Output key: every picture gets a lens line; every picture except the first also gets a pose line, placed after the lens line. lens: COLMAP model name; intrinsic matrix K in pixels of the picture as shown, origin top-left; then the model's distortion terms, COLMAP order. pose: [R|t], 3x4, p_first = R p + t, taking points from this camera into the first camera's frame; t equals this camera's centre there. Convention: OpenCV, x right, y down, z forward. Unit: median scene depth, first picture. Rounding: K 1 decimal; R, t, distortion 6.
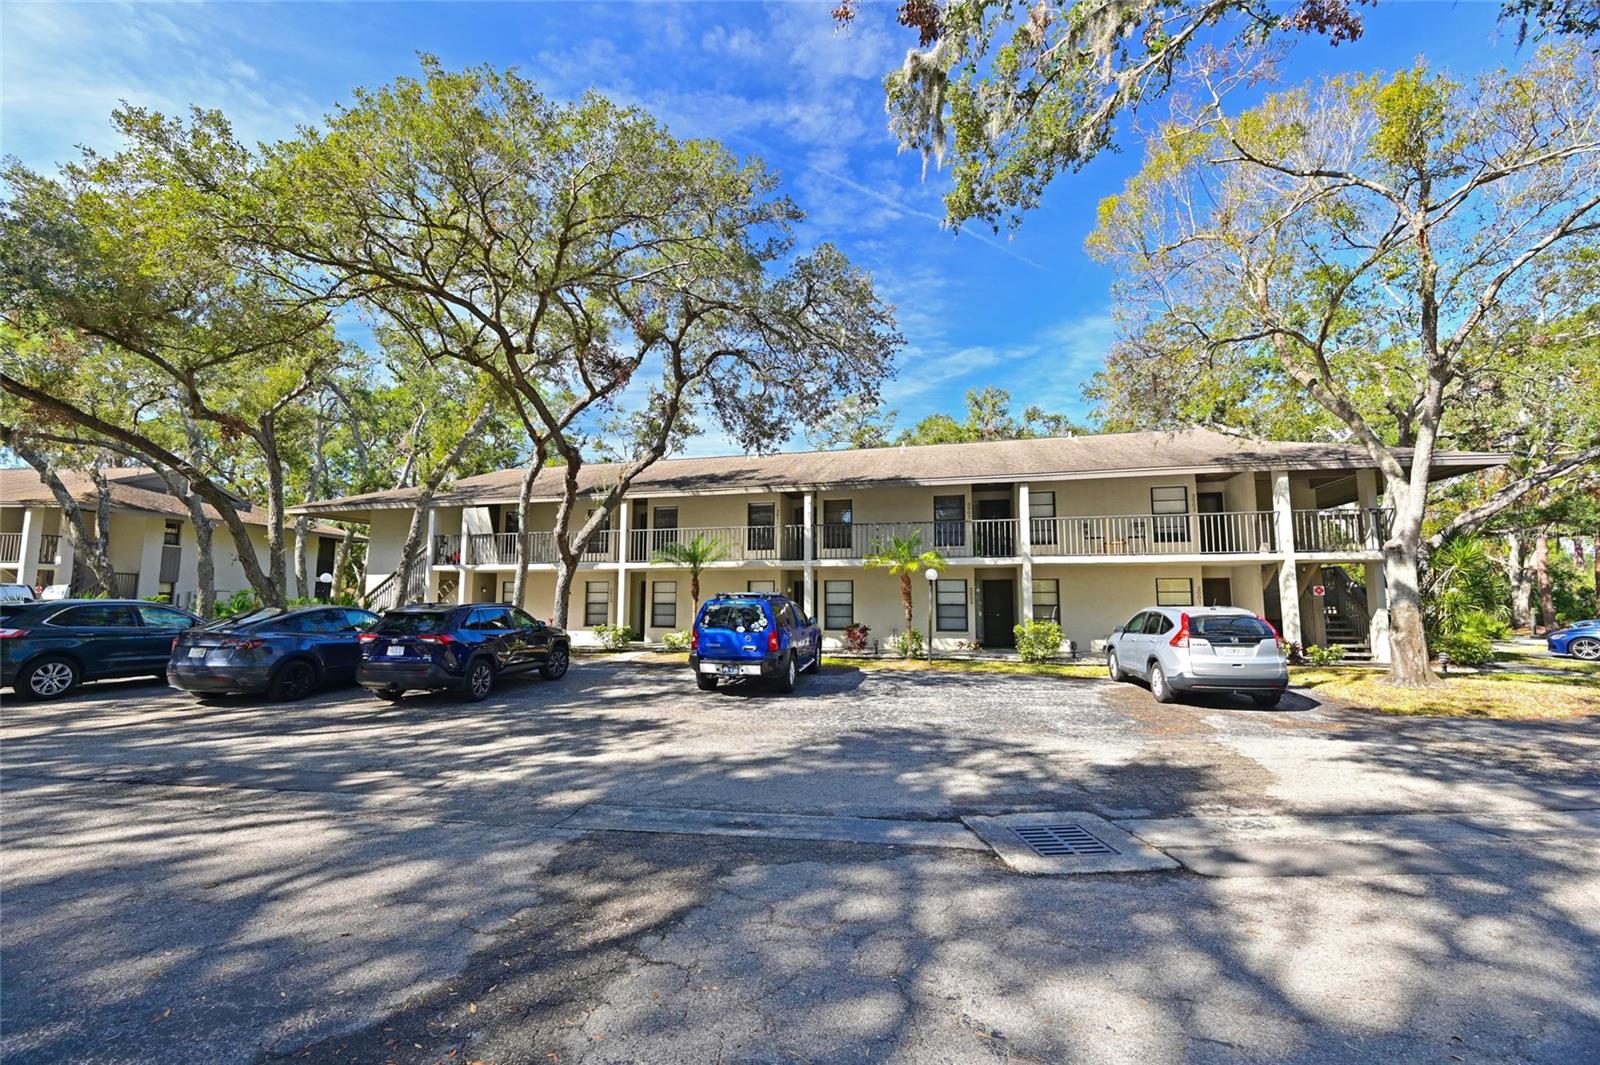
lens RADIAL K [[653.0, 0, 785.7], [0, 653.0, 533.2], [0, 0, 1]] dist [0.001683, -0.000272]
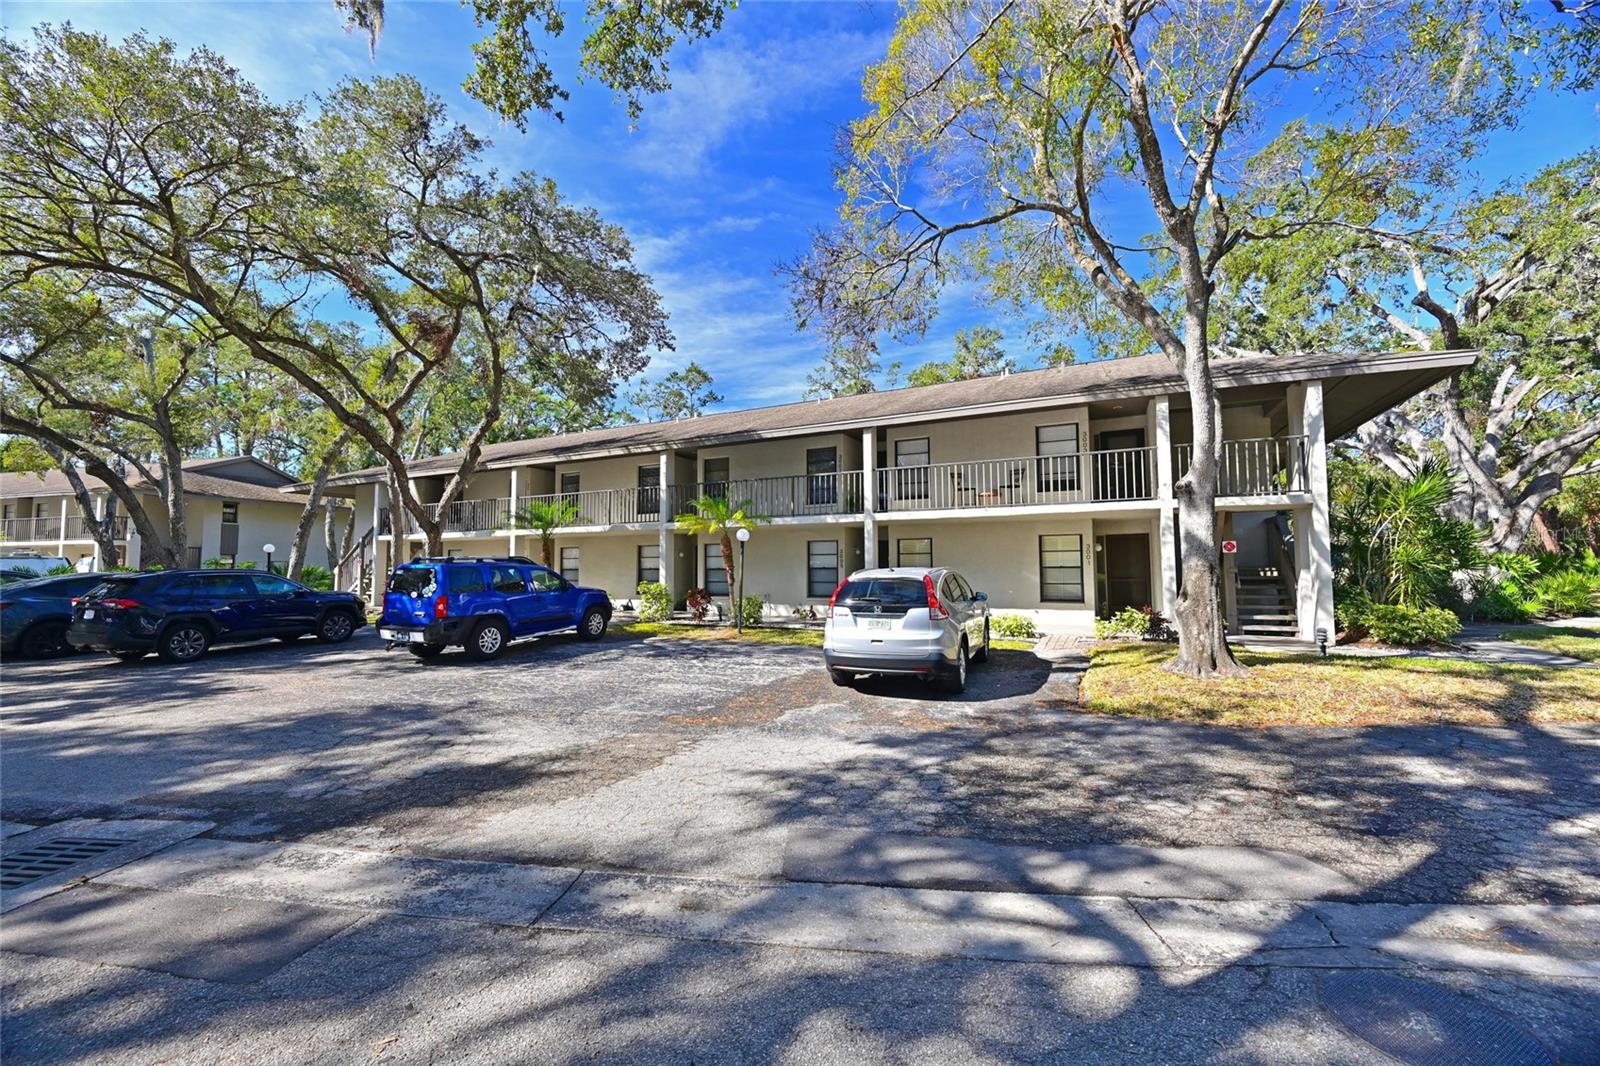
lens RADIAL K [[636.3, 0, 803.5], [0, 636.3, 534.2], [0, 0, 1]] dist [0.001045, 0.000122]
pose [[0.977141, -0.018294, -0.211803, 0.446327], [0.029099, 0.998423, 0.048011, 0.019781], [0.210591, -0.053076, 0.976132, 0.139198]]
